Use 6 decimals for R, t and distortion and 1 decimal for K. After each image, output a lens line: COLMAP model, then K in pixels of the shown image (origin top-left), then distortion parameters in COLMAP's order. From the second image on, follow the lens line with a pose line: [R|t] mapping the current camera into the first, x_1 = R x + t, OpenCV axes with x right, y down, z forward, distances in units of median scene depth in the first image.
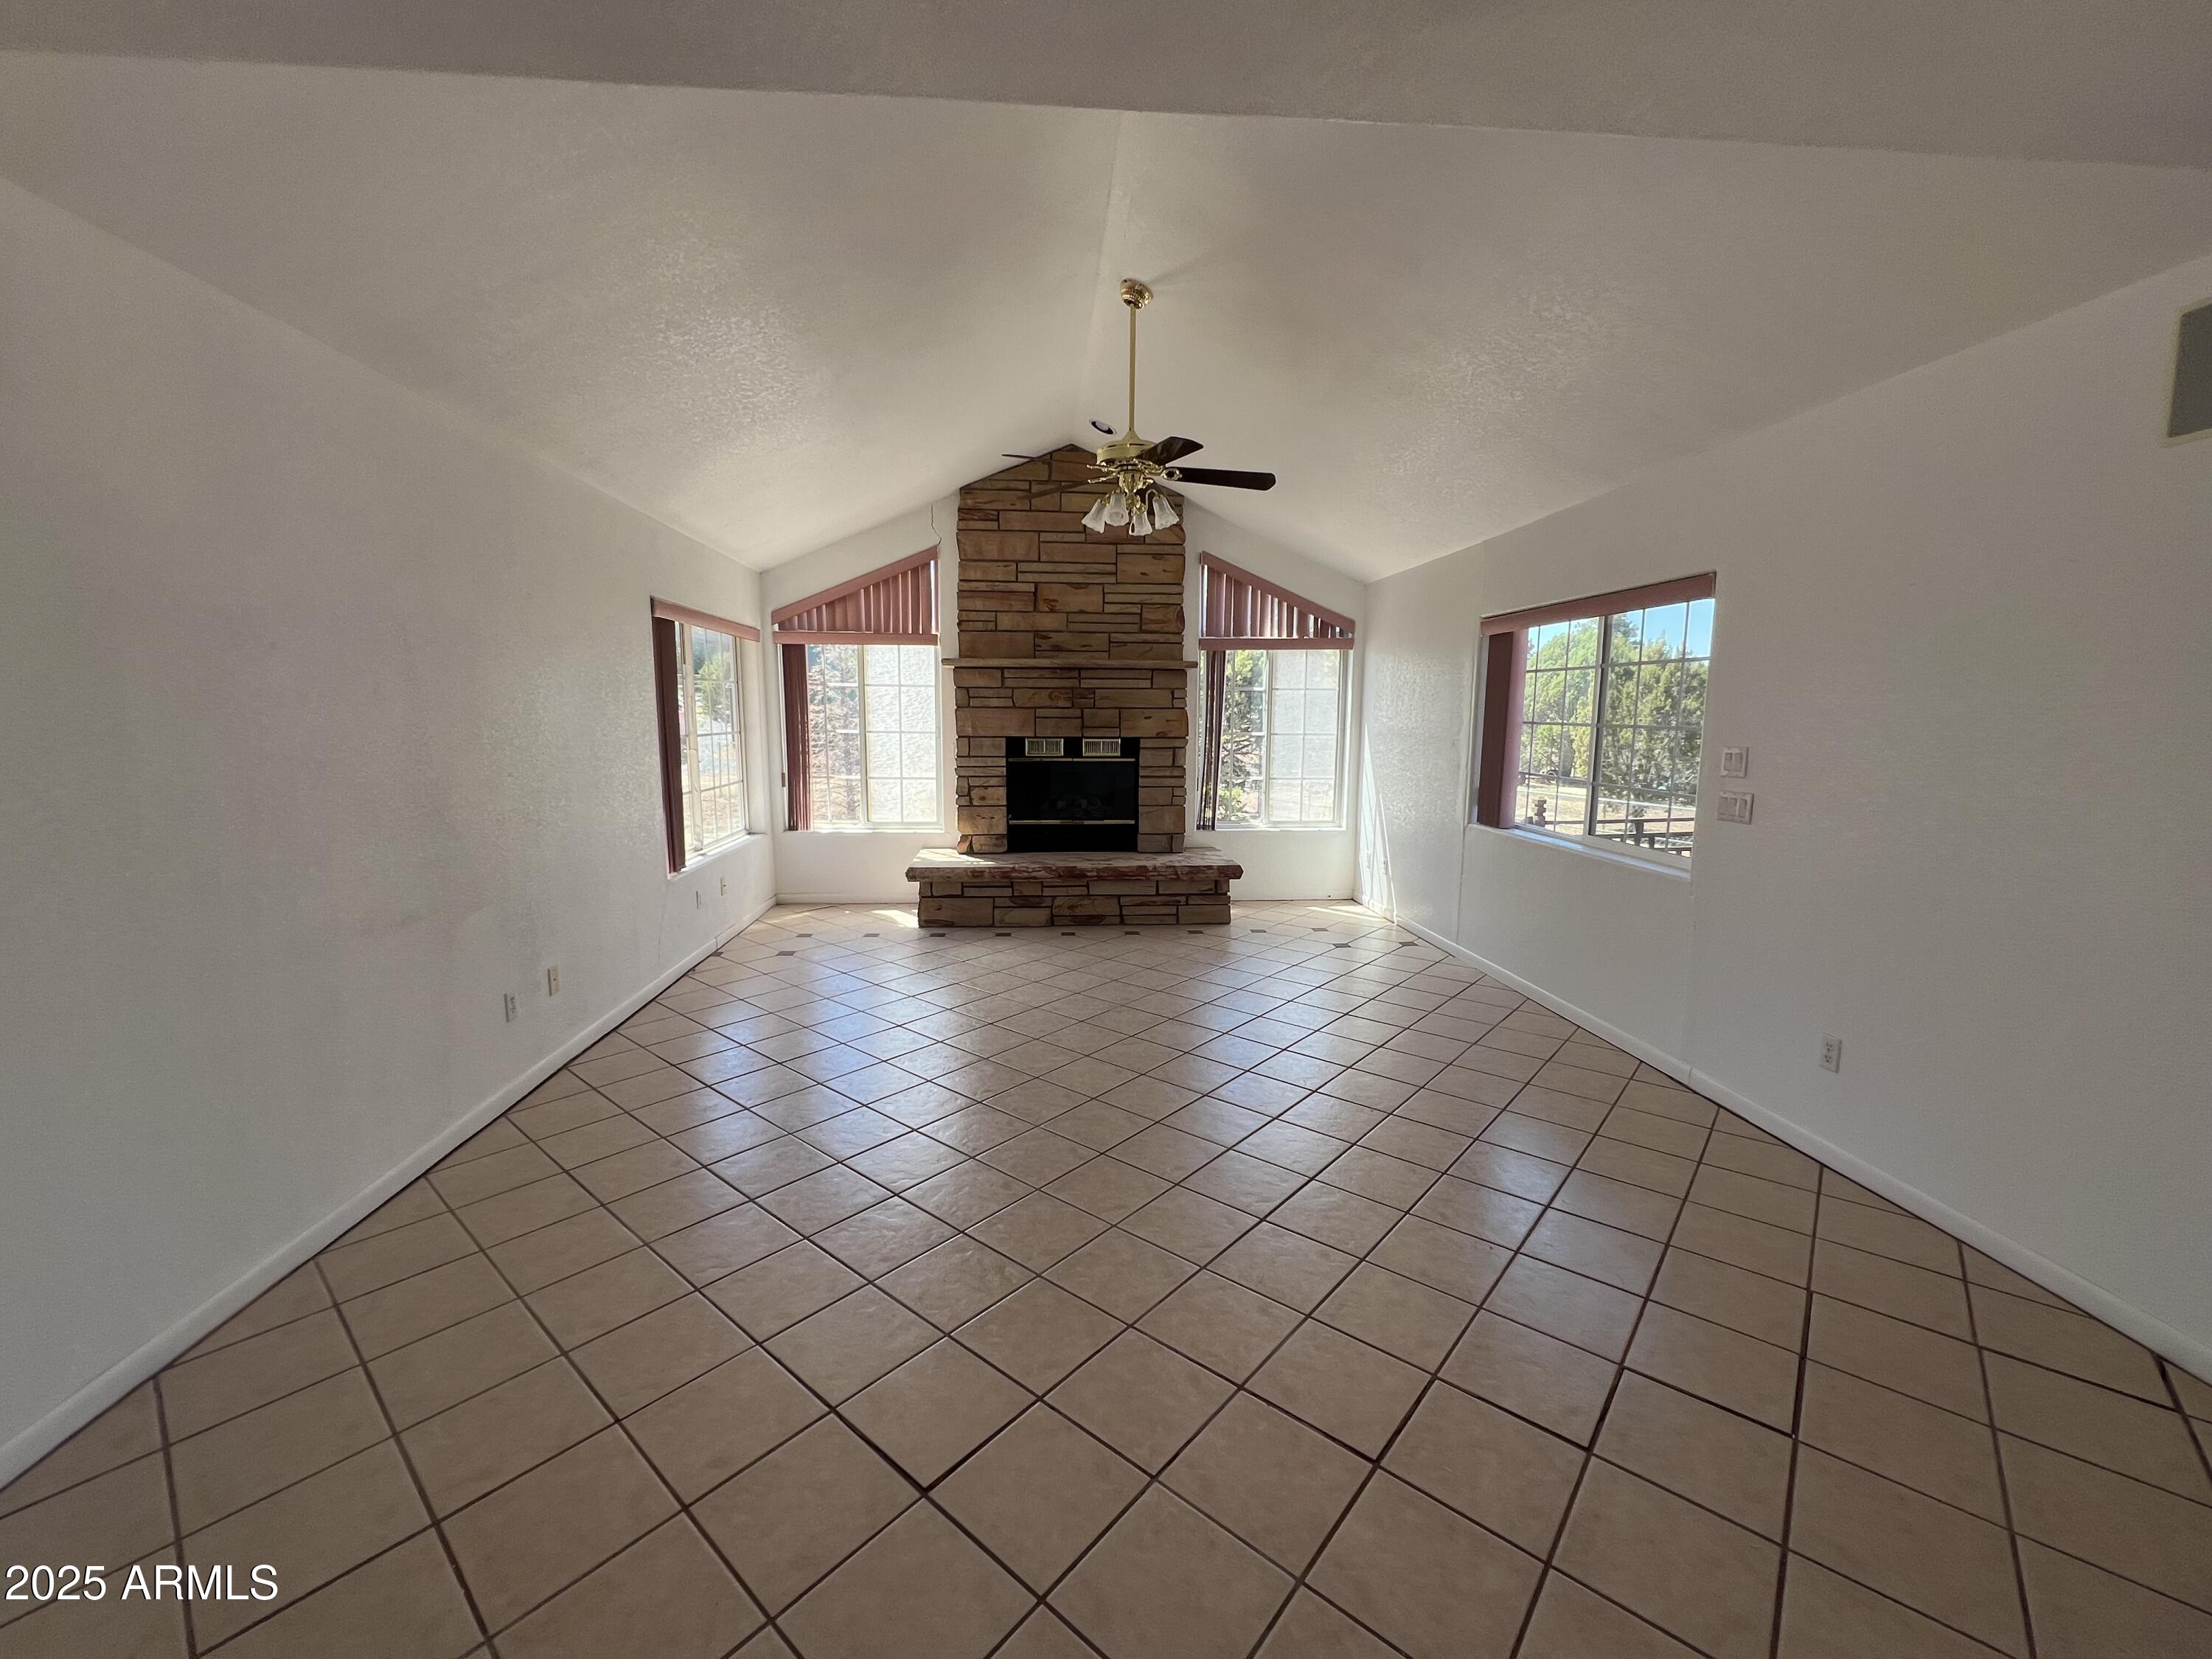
lens RADIAL K [[886.1, 0, 1101.6], [0, 886.1, 830.4], [0, 0, 1]] dist [-0.004632, 0.000534]
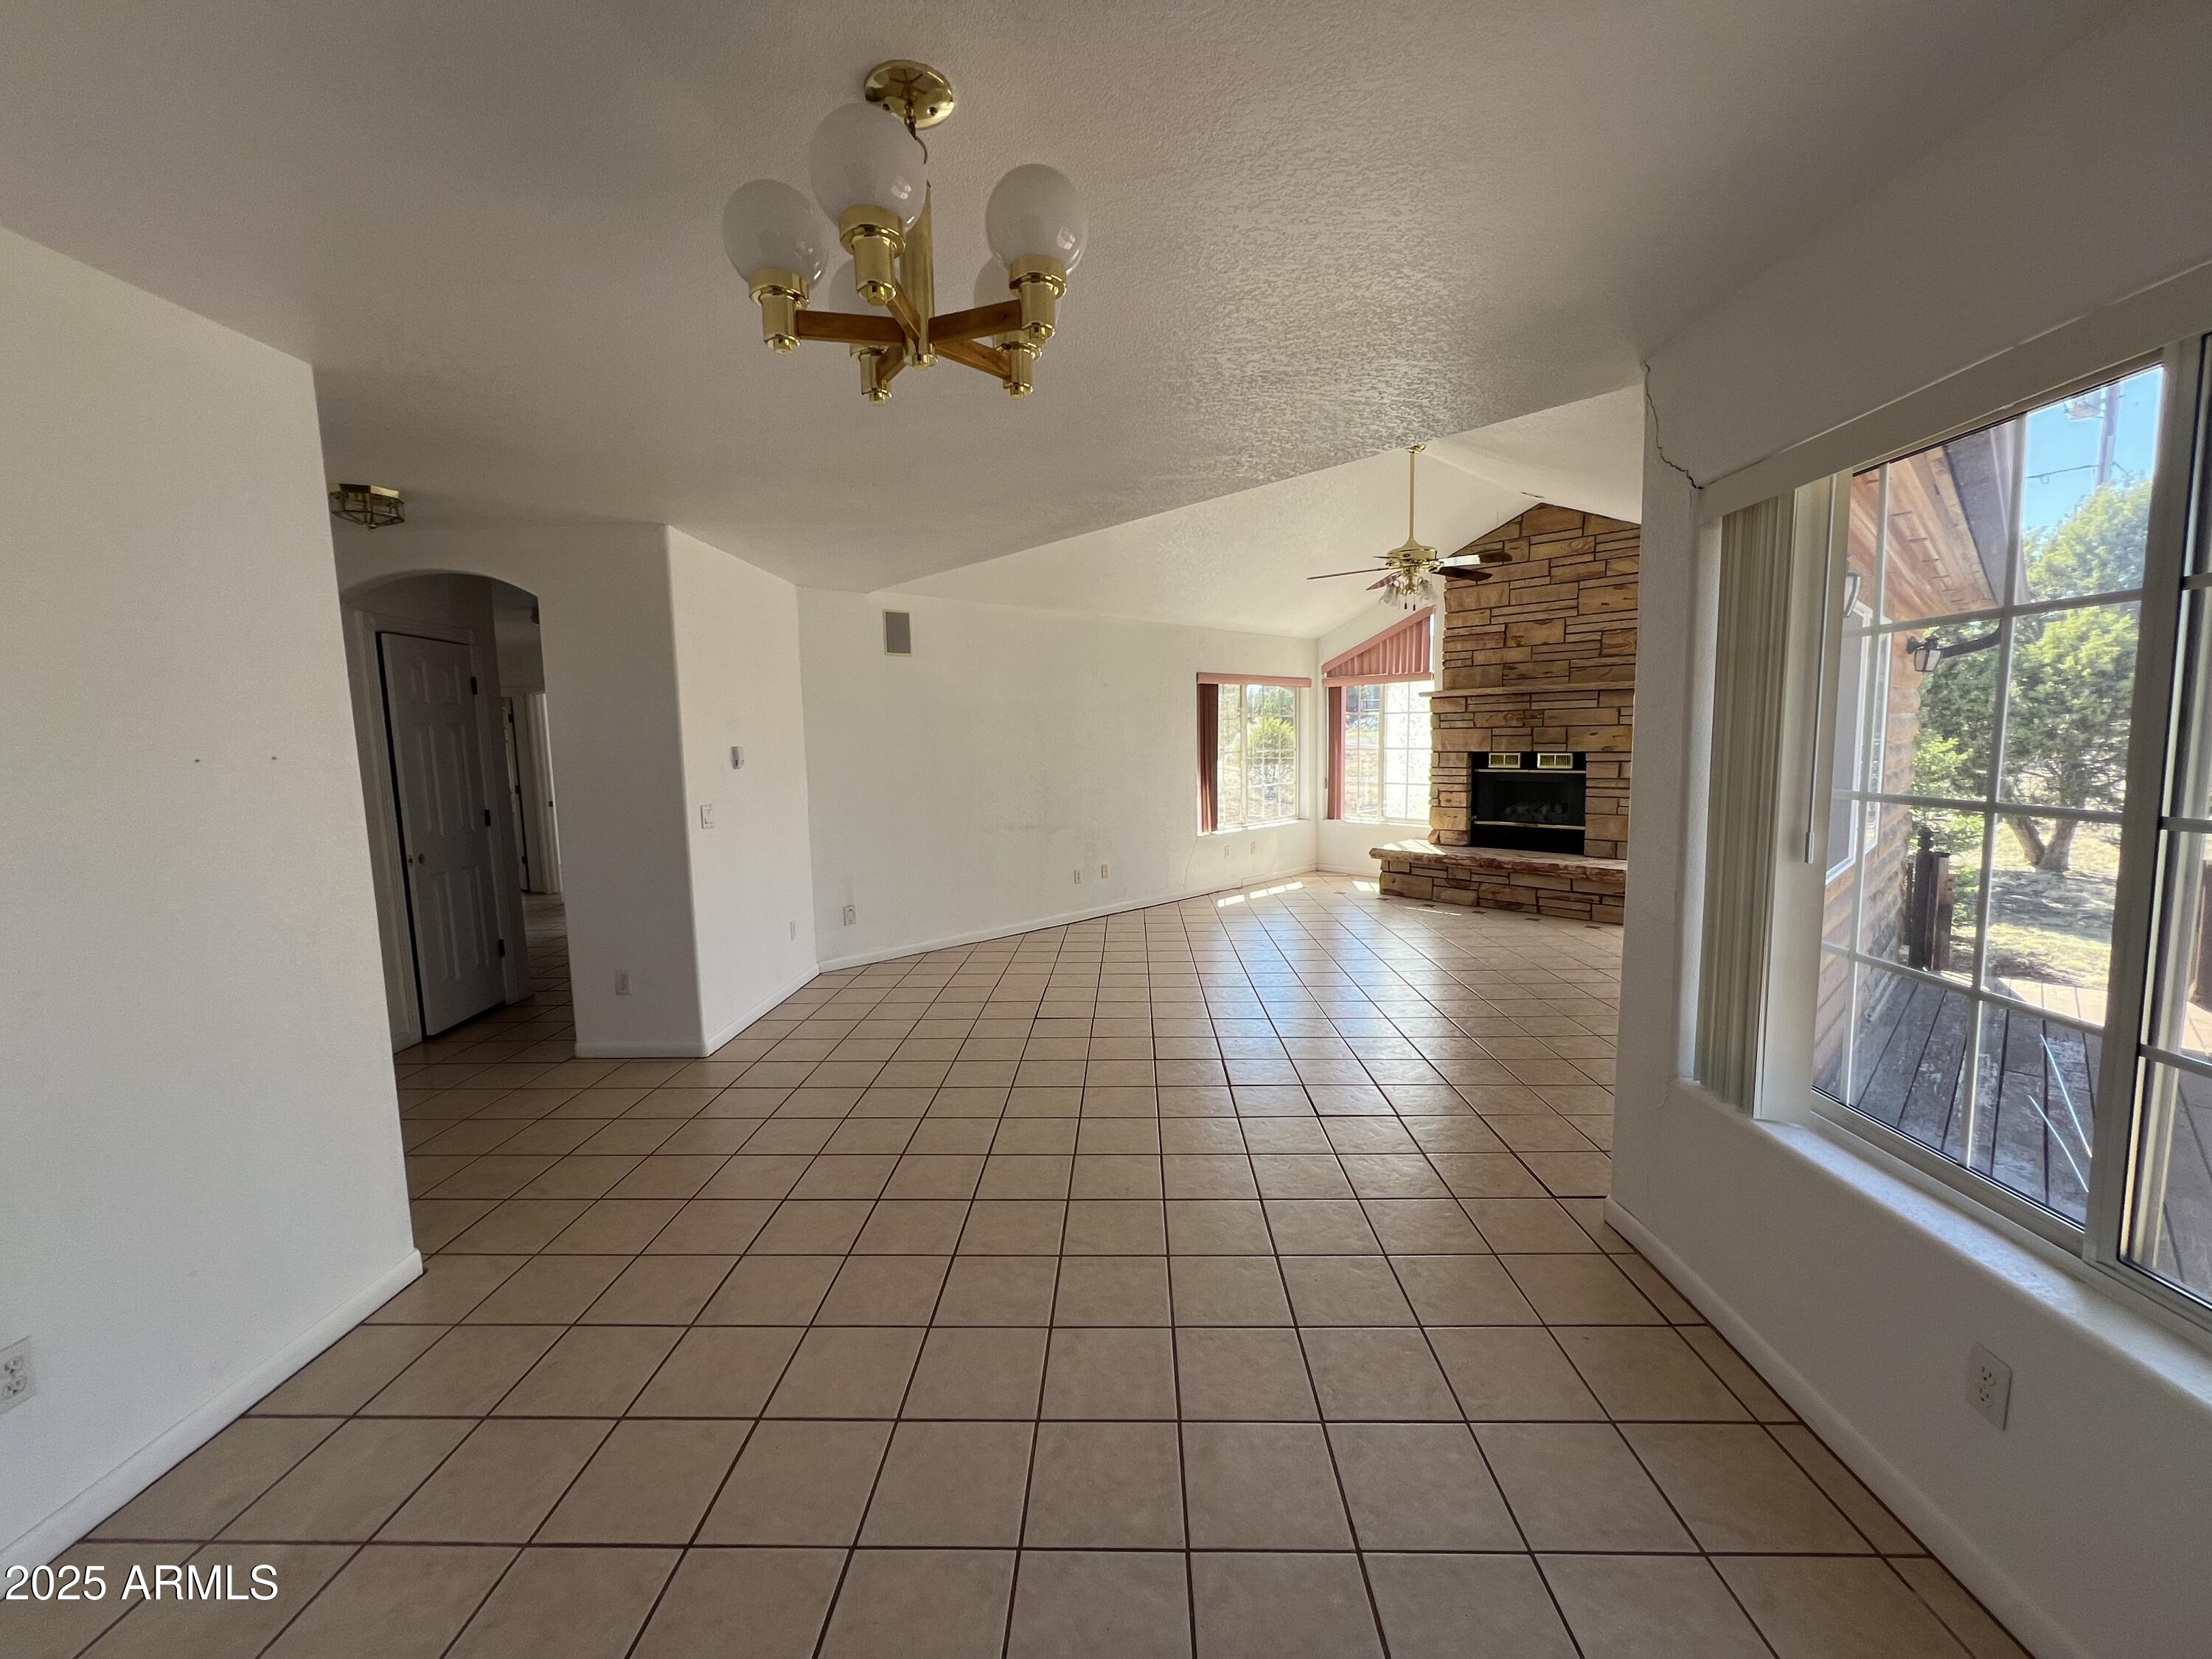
lens RADIAL K [[886.1, 0, 1101.6], [0, 886.1, 830.4], [0, 0, 1]] dist [-0.004632, 0.000534]
pose [[0.625263, 0.065523, -0.777658, 0.538264], [-0.079113, 0.996658, 0.020366, 0.018903], [0.776394, 0.048789, 0.628357, -0.167342]]
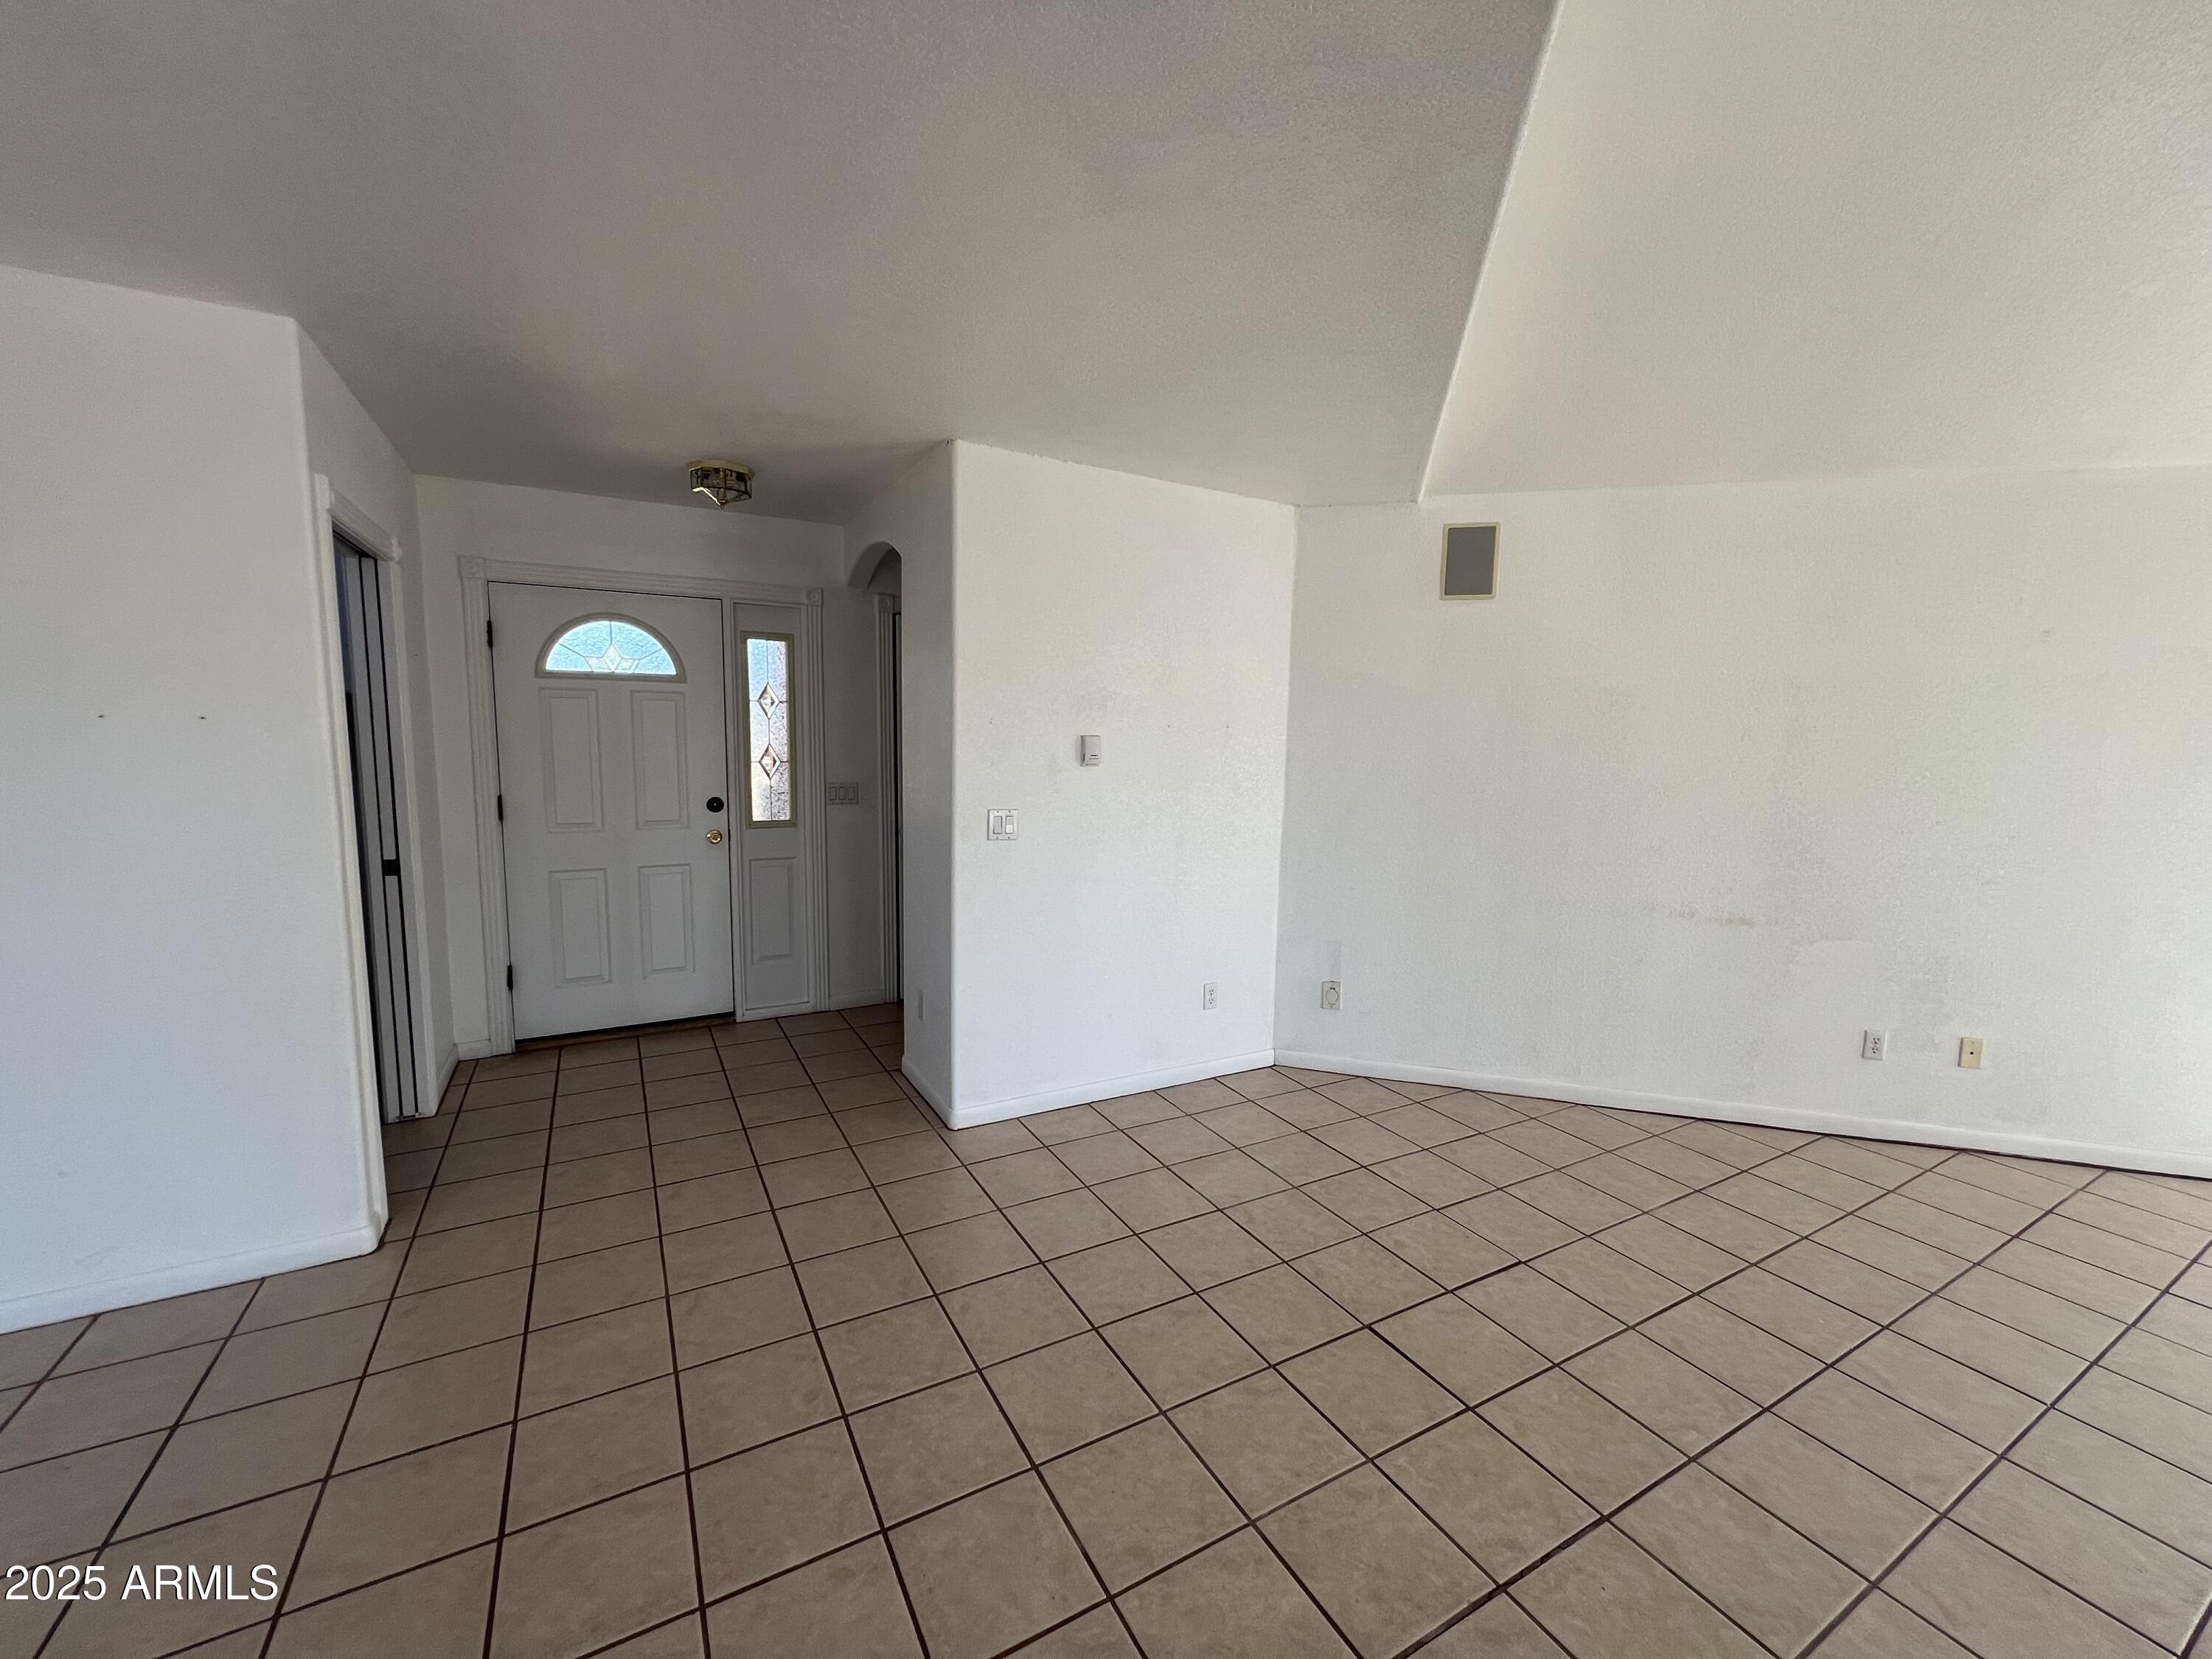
lens RADIAL K [[886.1, 0, 1101.6], [0, 886.1, 830.4], [0, 0, 1]] dist [-0.004632, 0.000534]
pose [[-0.348175, 0.088767, -0.933217, 0.289566], [-0.143242, 0.978778, 0.146543, -0.033128], [0.926421, 0.184699, -0.328071, 0.236794]]
